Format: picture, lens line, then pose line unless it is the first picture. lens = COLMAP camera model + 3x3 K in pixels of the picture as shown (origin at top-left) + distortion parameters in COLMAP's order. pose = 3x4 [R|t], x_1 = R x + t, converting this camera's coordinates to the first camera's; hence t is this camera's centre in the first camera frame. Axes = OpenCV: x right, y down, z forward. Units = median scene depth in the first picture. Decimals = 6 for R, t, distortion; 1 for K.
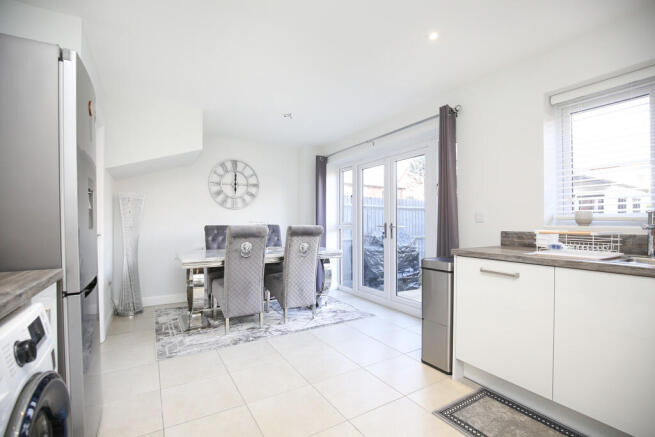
lens RADIAL K [[300.3, 0, 326.7], [0, 300.3, 221.5], [0, 0, 1]] dist [-0.017135, -0.000117]
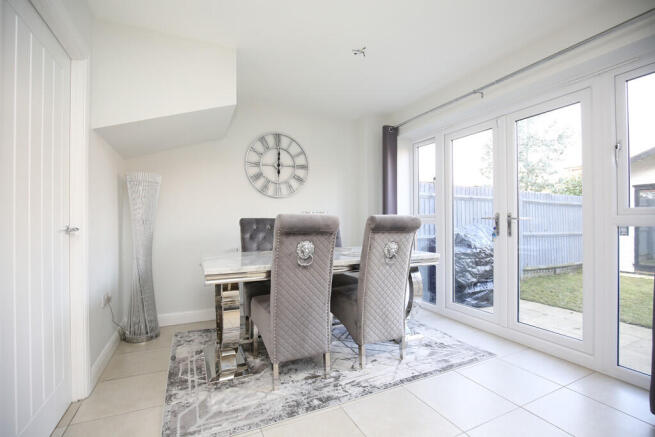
lens RADIAL K [[300.3, 0, 327.8], [0, 300.3, 219.5], [0, 0, 1]] dist [-0.017135, -0.000117]
pose [[0.994966, -0.003713, -0.100143, -0.134252], [0.003601, 0.999993, -0.001299, 0.020312], [0.100147, 0.000931, 0.994972, 0.325821]]
